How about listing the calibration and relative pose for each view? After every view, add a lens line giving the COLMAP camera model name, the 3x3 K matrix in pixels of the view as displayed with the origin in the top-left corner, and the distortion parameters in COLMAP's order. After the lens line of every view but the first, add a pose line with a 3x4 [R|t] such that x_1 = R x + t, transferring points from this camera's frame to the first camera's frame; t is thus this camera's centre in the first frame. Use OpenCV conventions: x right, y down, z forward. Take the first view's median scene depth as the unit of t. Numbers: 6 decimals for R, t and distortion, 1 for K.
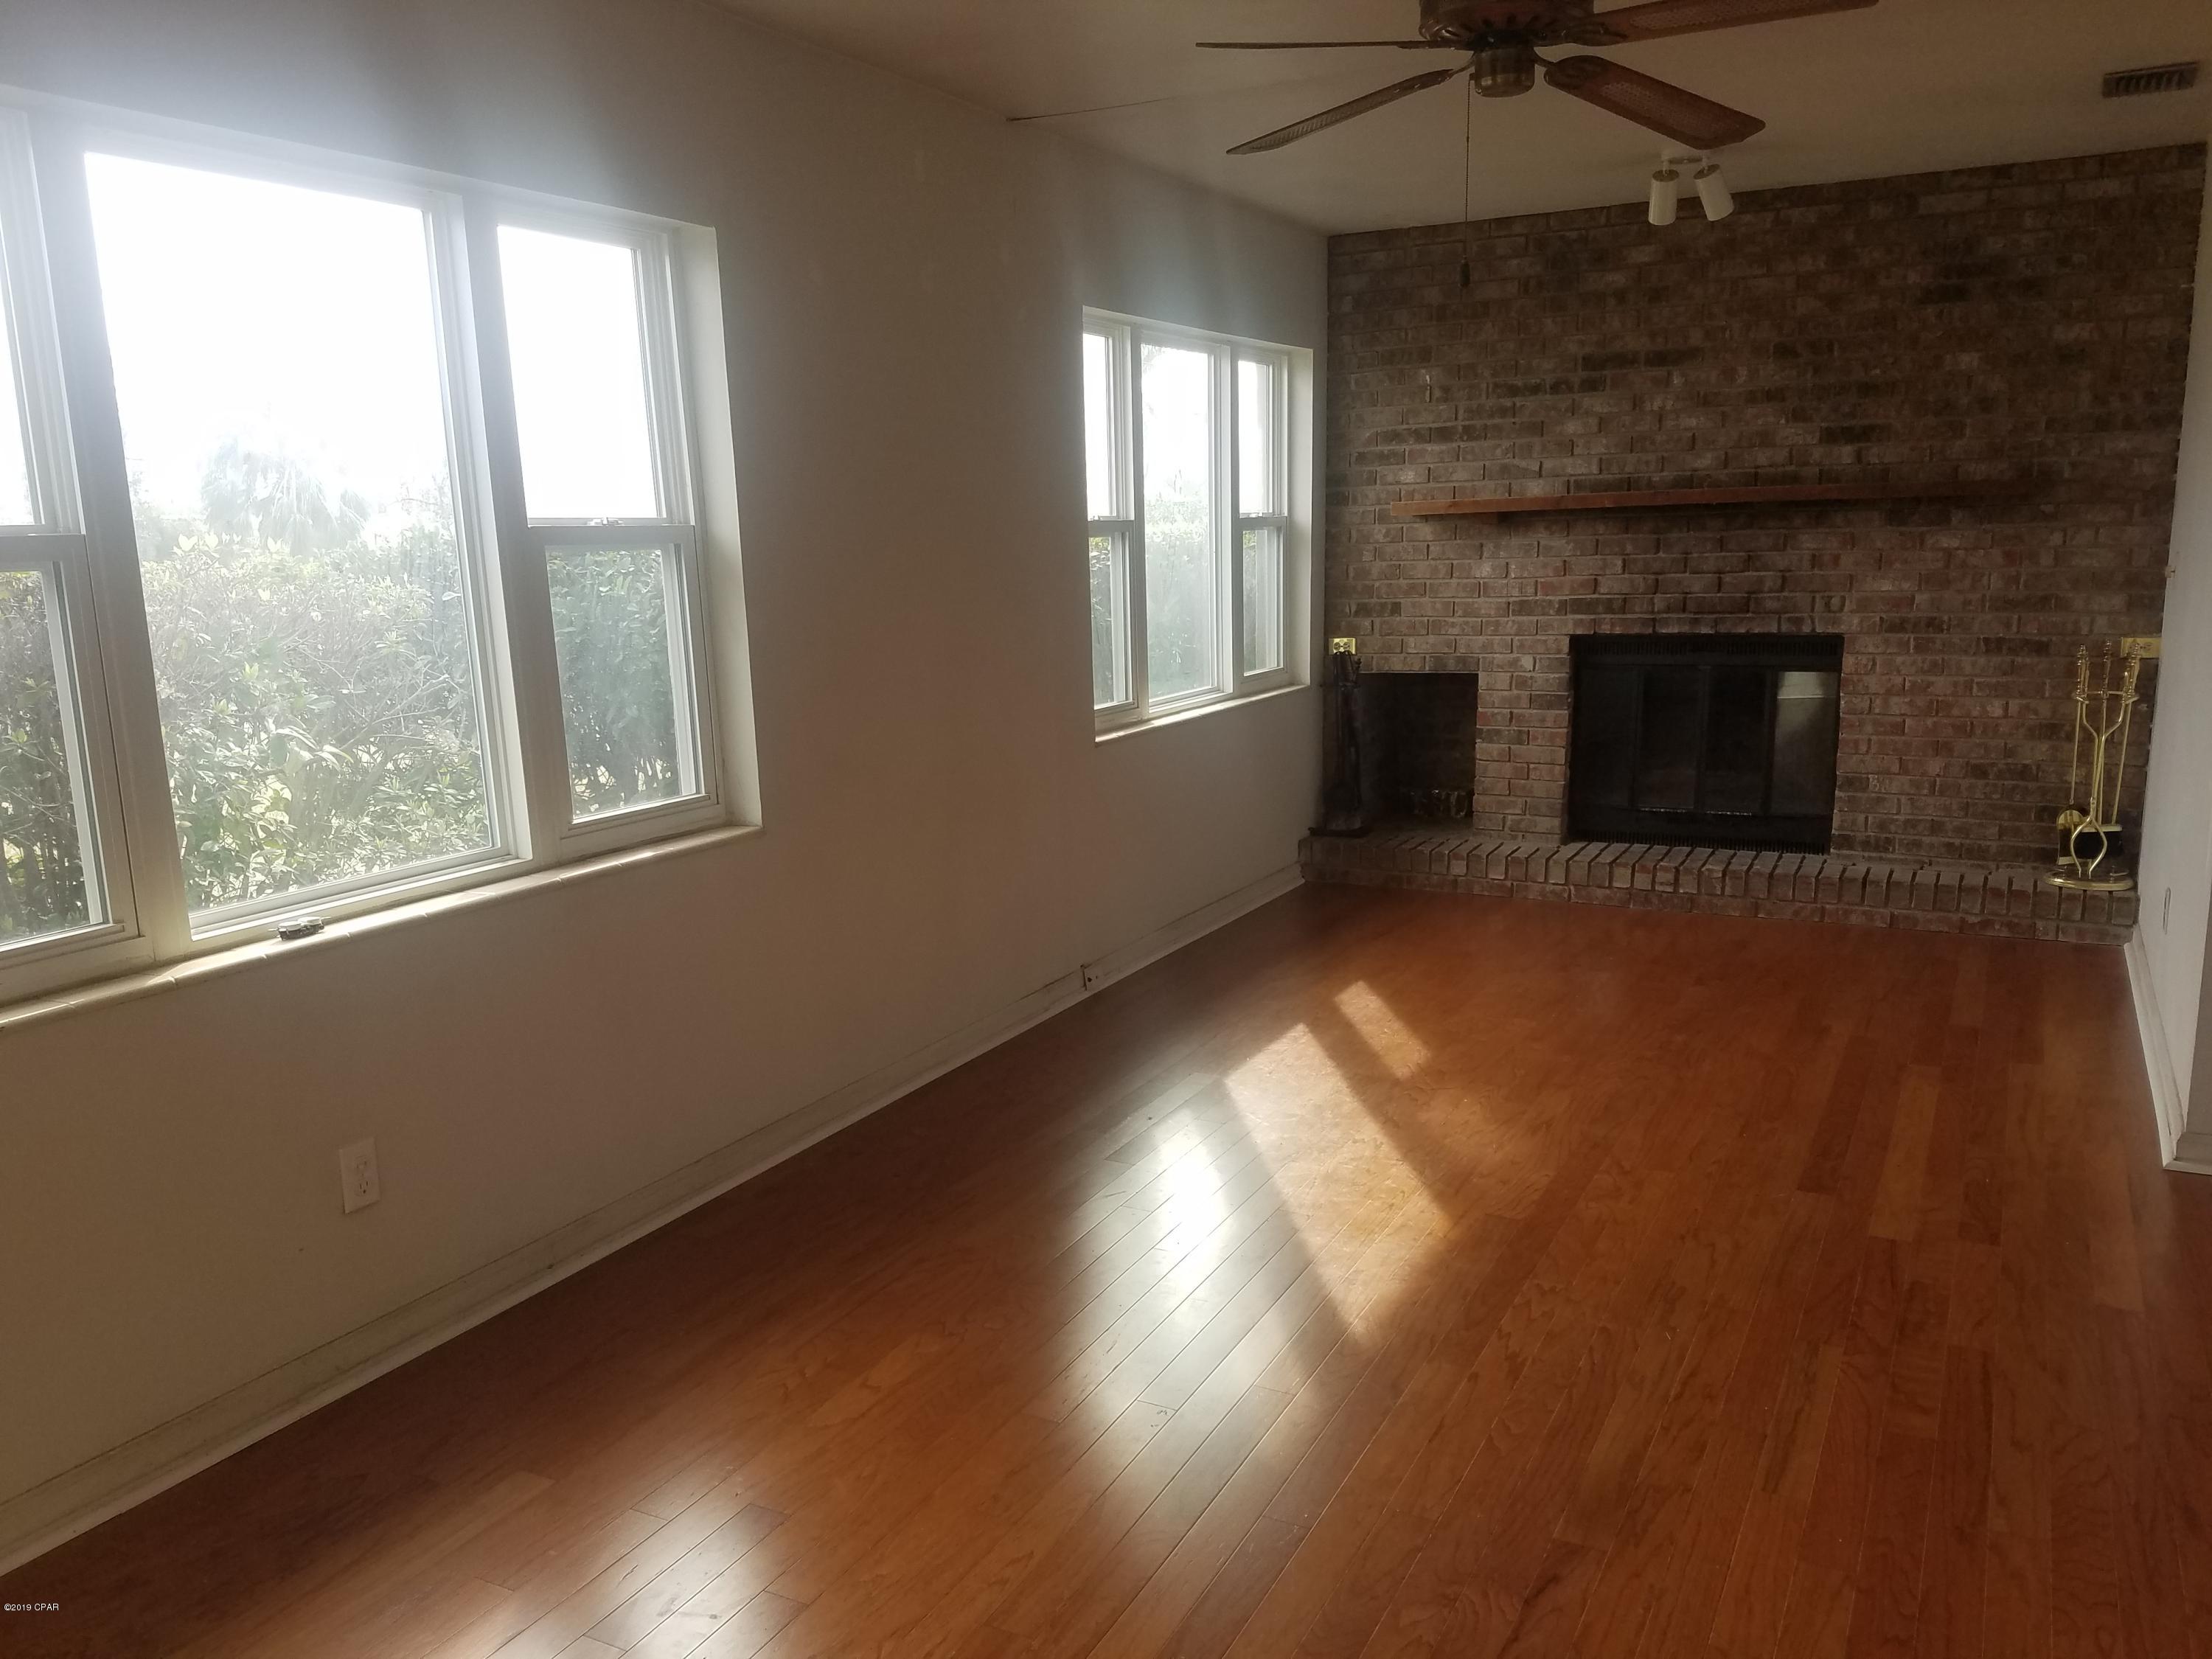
lens RADIAL K [[1676.2, 0, 1106.5], [0, 1676.2, 836.3], [0, 0, 1]] dist [0.056891, -0.020021]
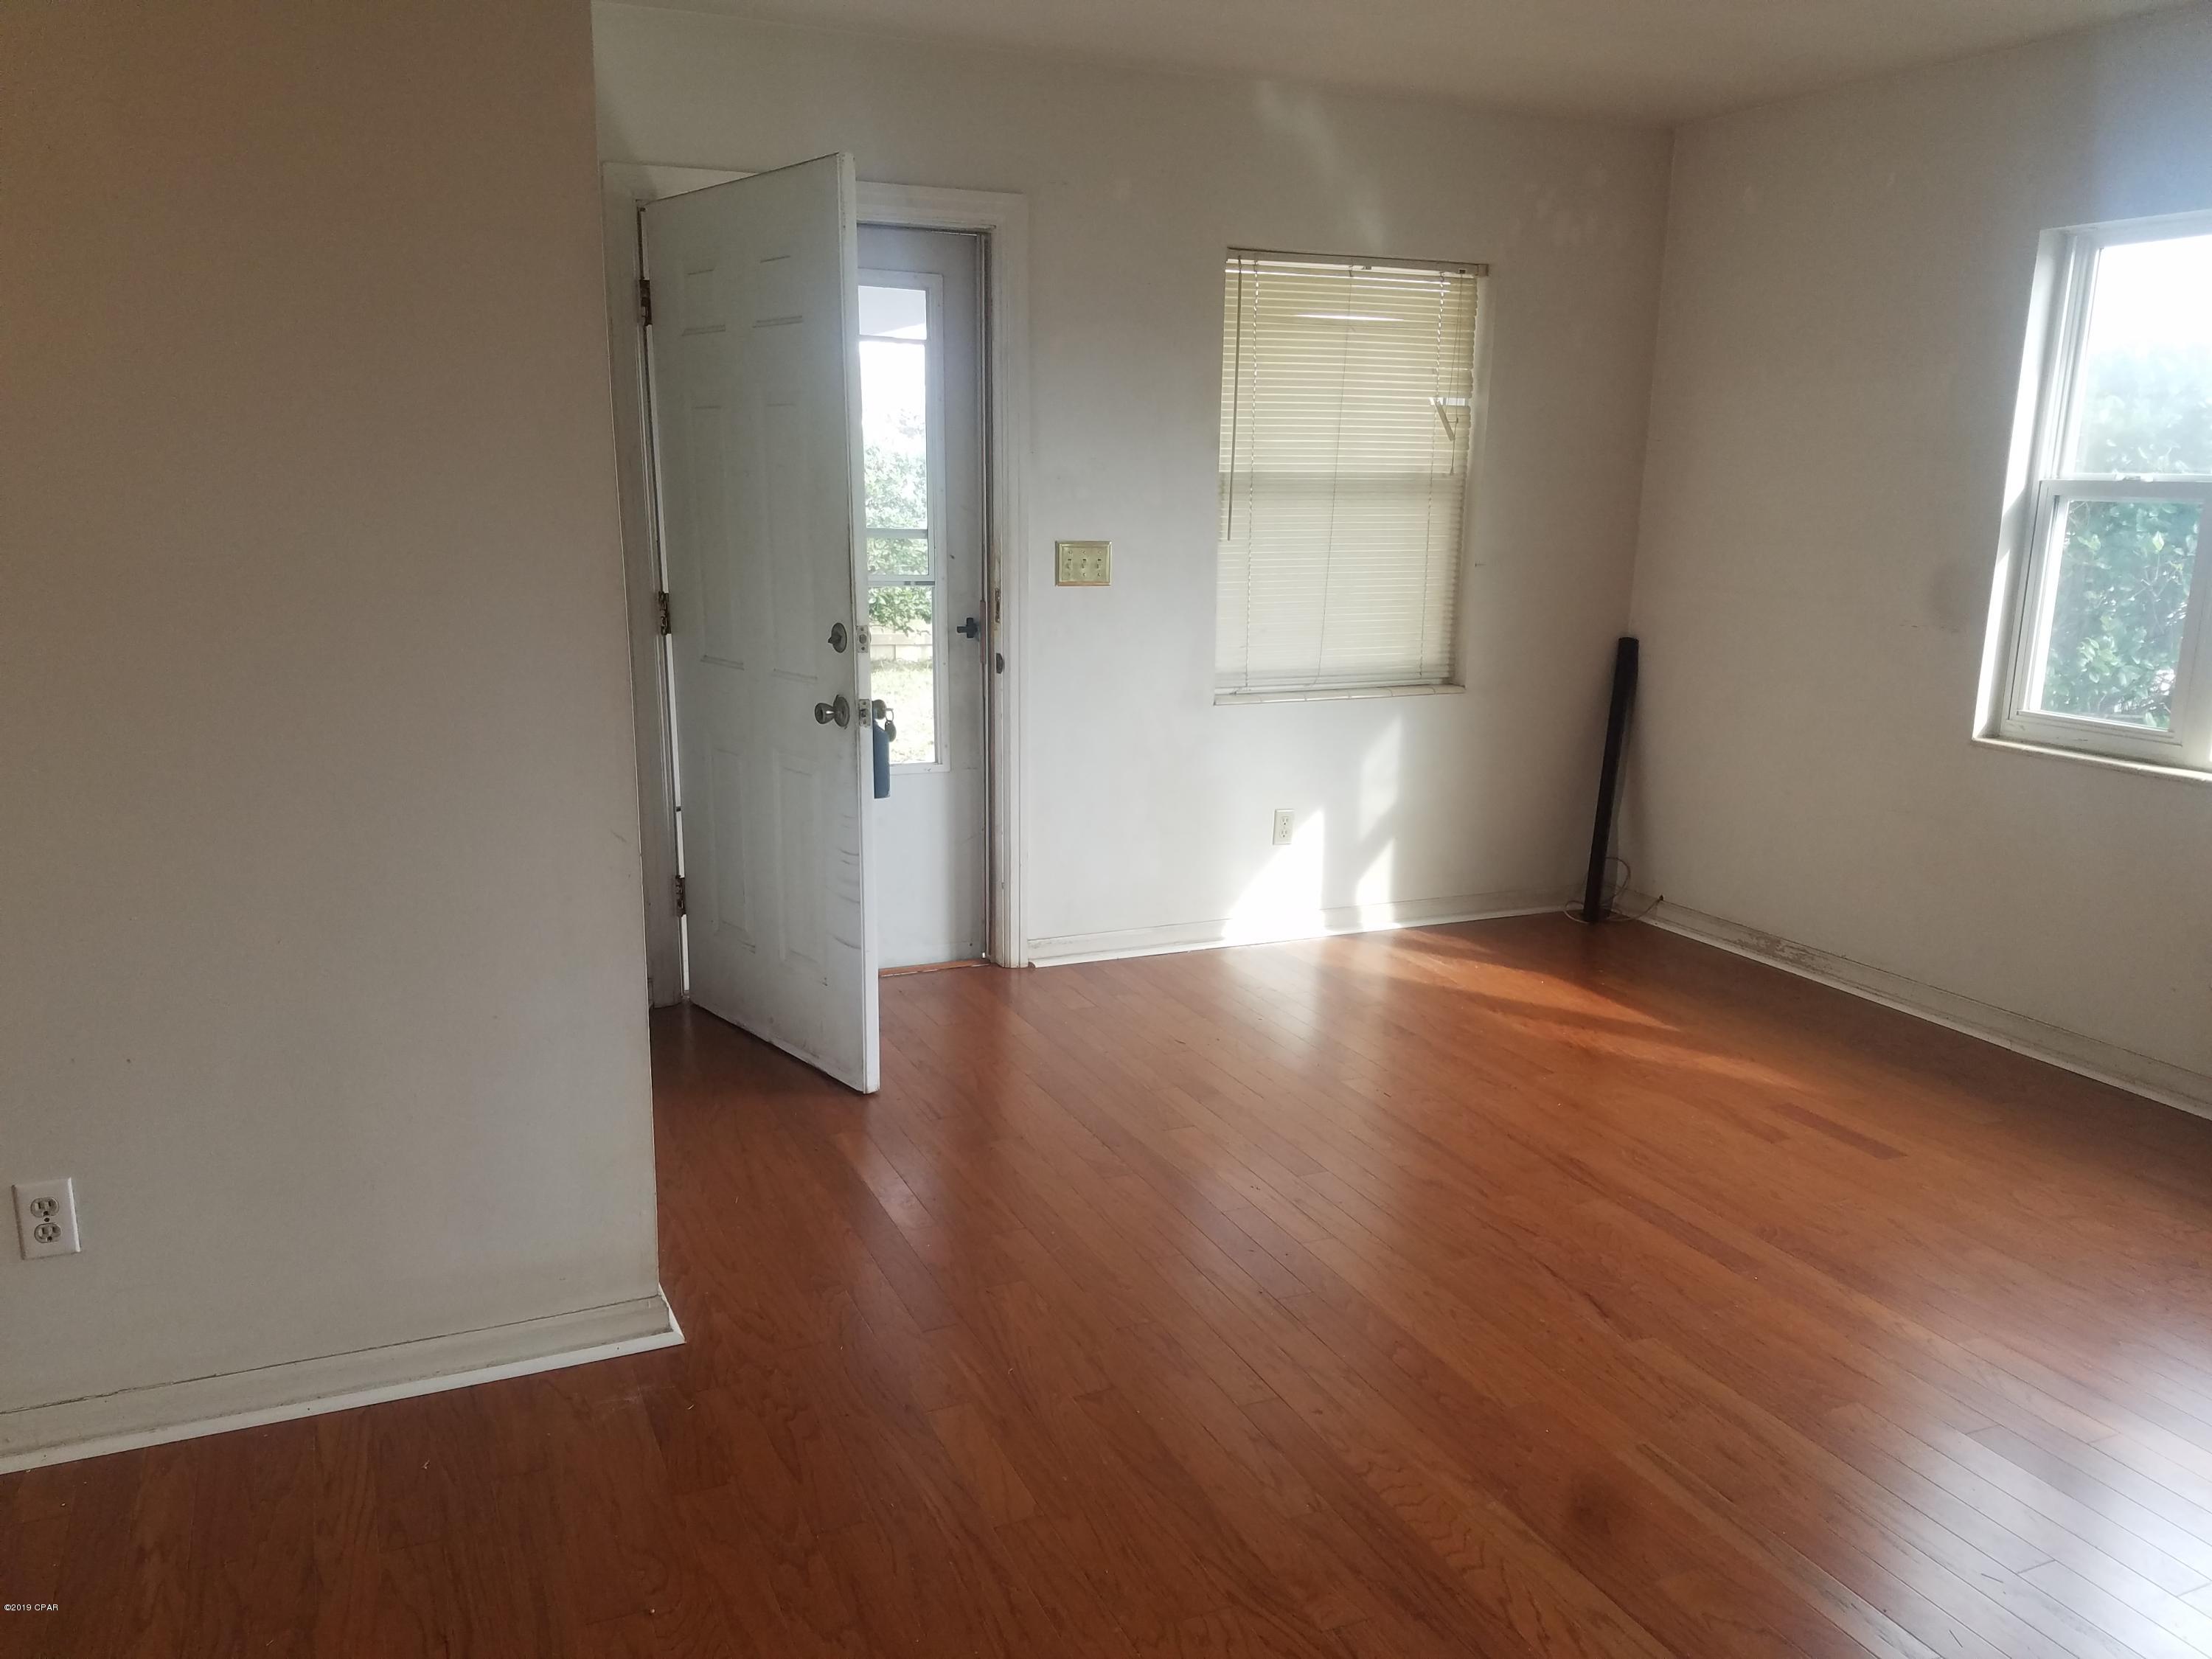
lens RADIAL K [[1676.2, 0, 1104.3], [0, 1676.2, 832.1], [0, 0, 1]] dist [0.056891, -0.020021]
pose [[-0.611512, 0.177010, -0.771181, 1.014090], [-0.146980, 0.932279, 0.330535, -0.194048], [0.777464, 0.315474, -0.544083, 0.921309]]
